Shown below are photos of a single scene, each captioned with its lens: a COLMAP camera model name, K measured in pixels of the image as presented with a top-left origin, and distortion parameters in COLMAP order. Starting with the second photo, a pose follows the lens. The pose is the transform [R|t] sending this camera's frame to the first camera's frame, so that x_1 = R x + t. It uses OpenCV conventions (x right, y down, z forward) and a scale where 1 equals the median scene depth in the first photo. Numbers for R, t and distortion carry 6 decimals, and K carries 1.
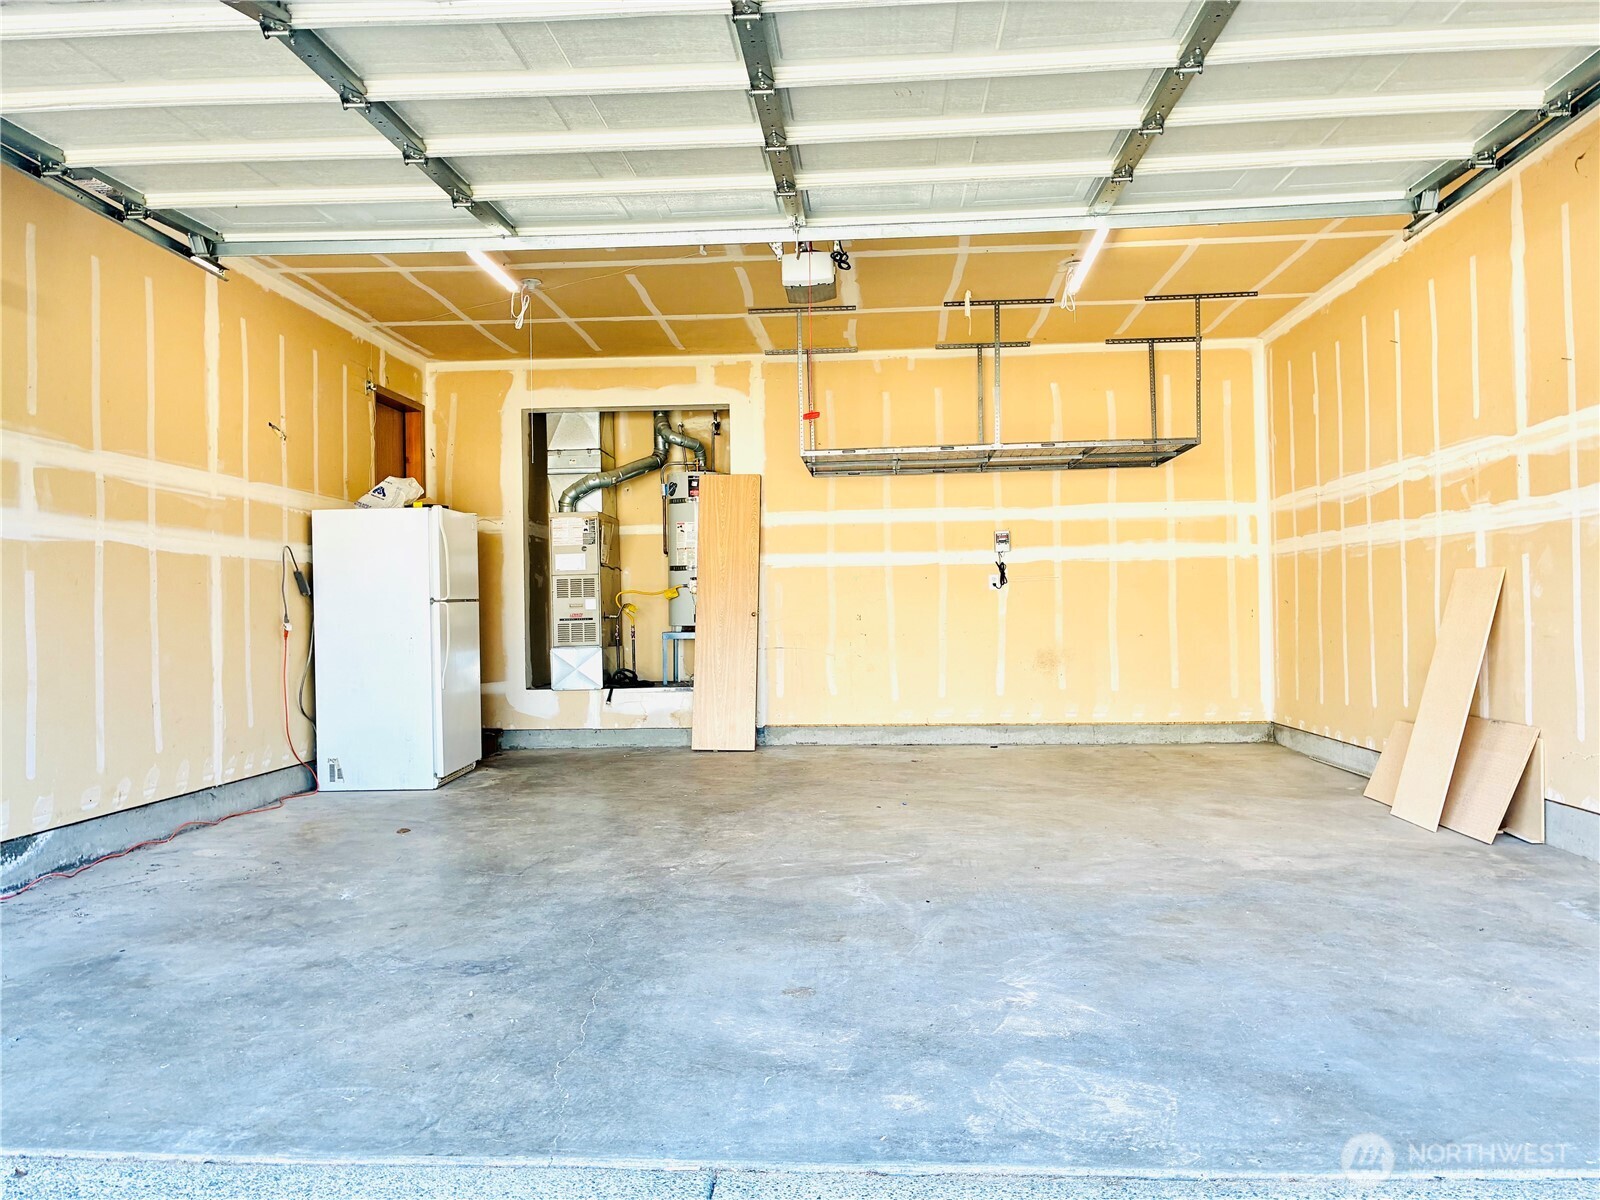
lens RADIAL K [[1217.3, 0, 797.2], [0, 1217.3, 600.6], [0, 0, 1]] dist [0.052048, -0.060626]
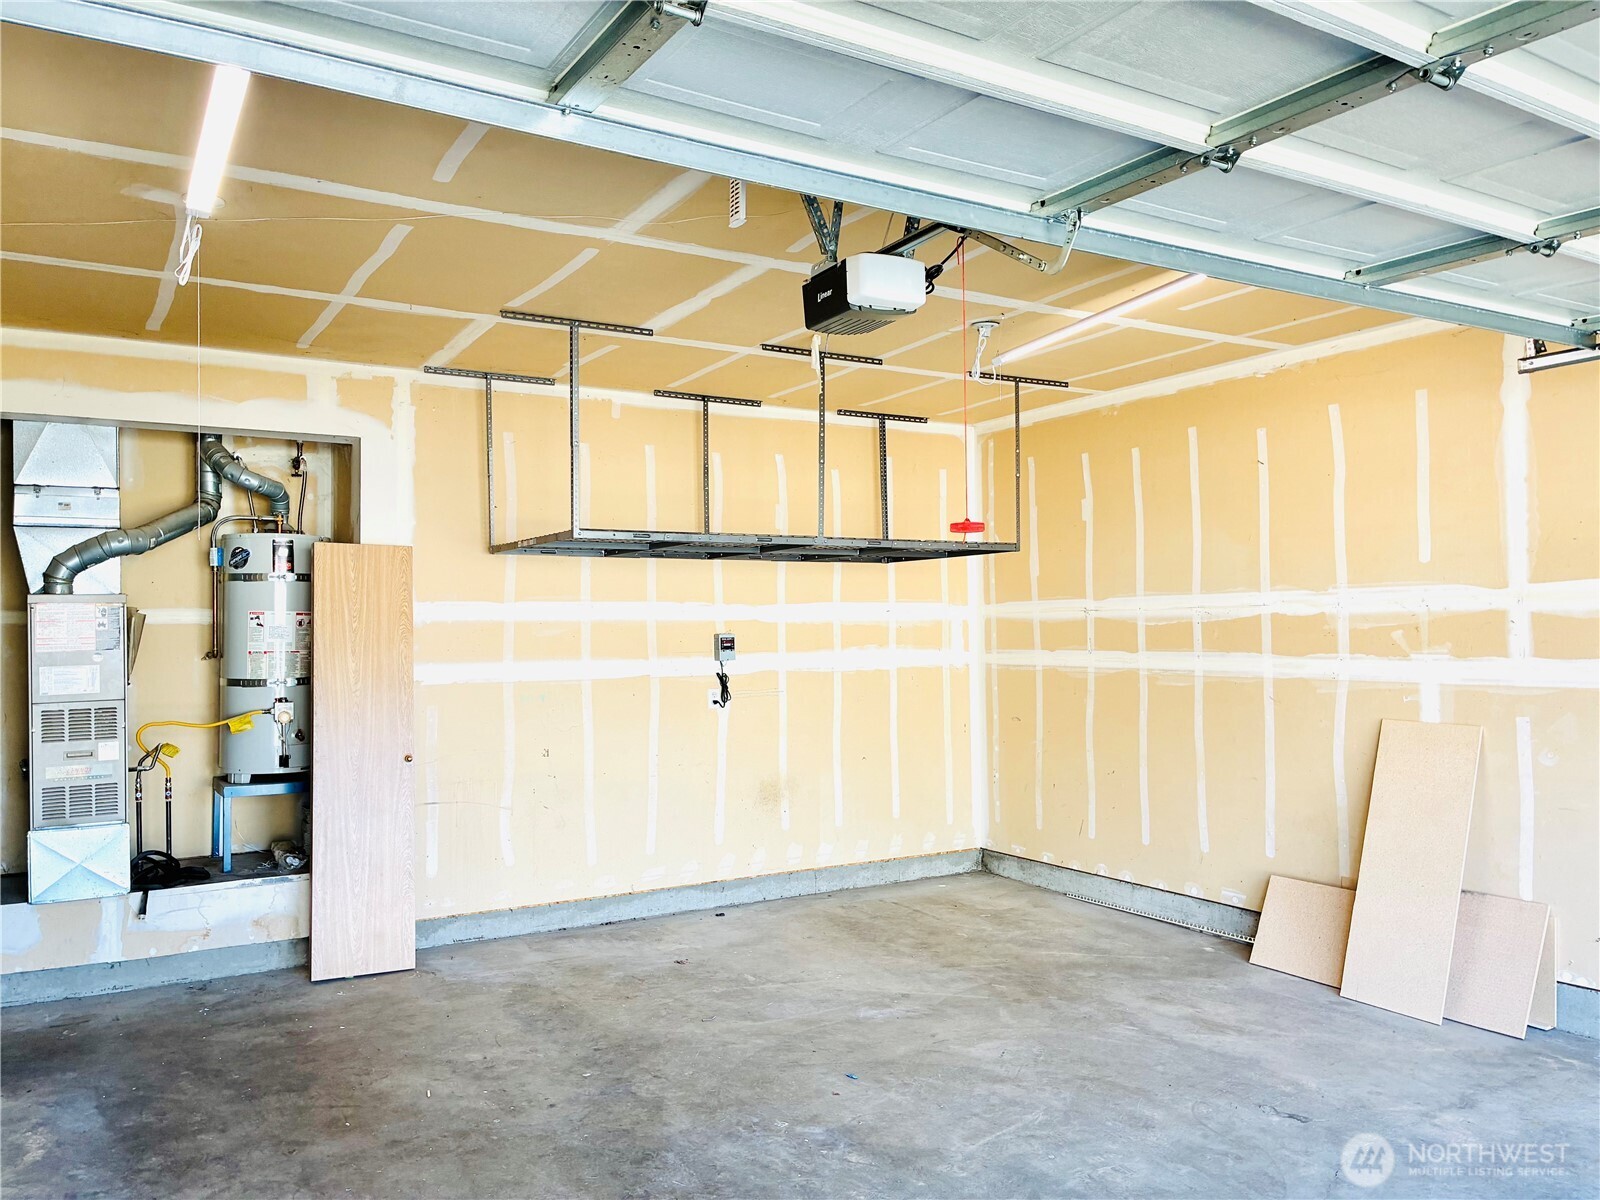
lens RADIAL K [[1217.3, 0, 807.2], [0, 1217.3, 592.6], [0, 0, 1]] dist [0.052048, -0.060626]
pose [[0.825334, 0.027155, 0.563991, -0.232065], [-0.009152, 0.999355, -0.034724, -0.056969], [-0.564570, 0.023497, 0.825050, 0.318863]]
